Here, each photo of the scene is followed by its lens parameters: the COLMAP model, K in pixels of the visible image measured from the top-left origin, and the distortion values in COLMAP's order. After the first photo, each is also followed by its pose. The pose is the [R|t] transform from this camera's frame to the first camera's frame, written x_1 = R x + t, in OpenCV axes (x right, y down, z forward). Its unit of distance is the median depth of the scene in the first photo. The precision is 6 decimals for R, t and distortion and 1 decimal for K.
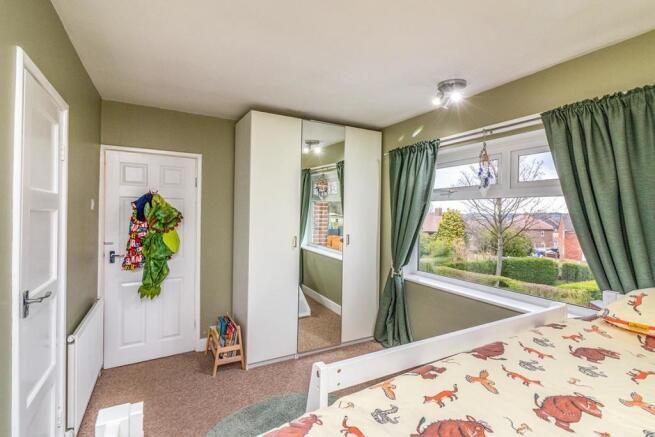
lens RADIAL K [[317.3, 0, 328.4], [0, 317.3, 215.9], [0, 0, 1]] dist [-0.000934, -0.000044]
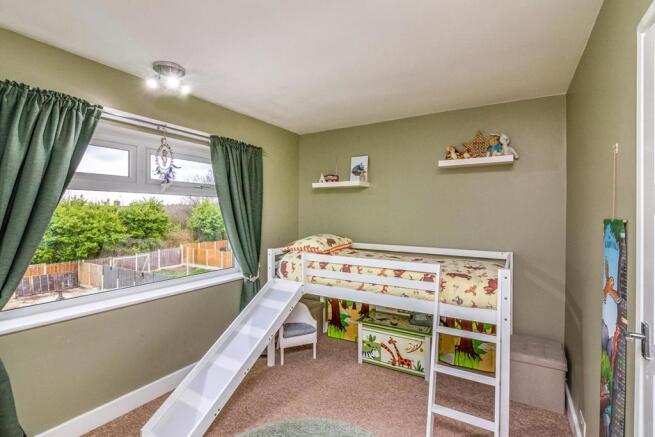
lens RADIAL K [[317.3, 0, 327.8], [0, 317.3, 215.9], [0, 0, 1]] dist [-0.000934, -0.000044]
pose [[-0.493191, -0.027731, 0.869479, -0.647558], [-0.009235, 0.999602, 0.026643, -0.015454], [-0.869872, 0.005111, -0.493251, 1.048686]]
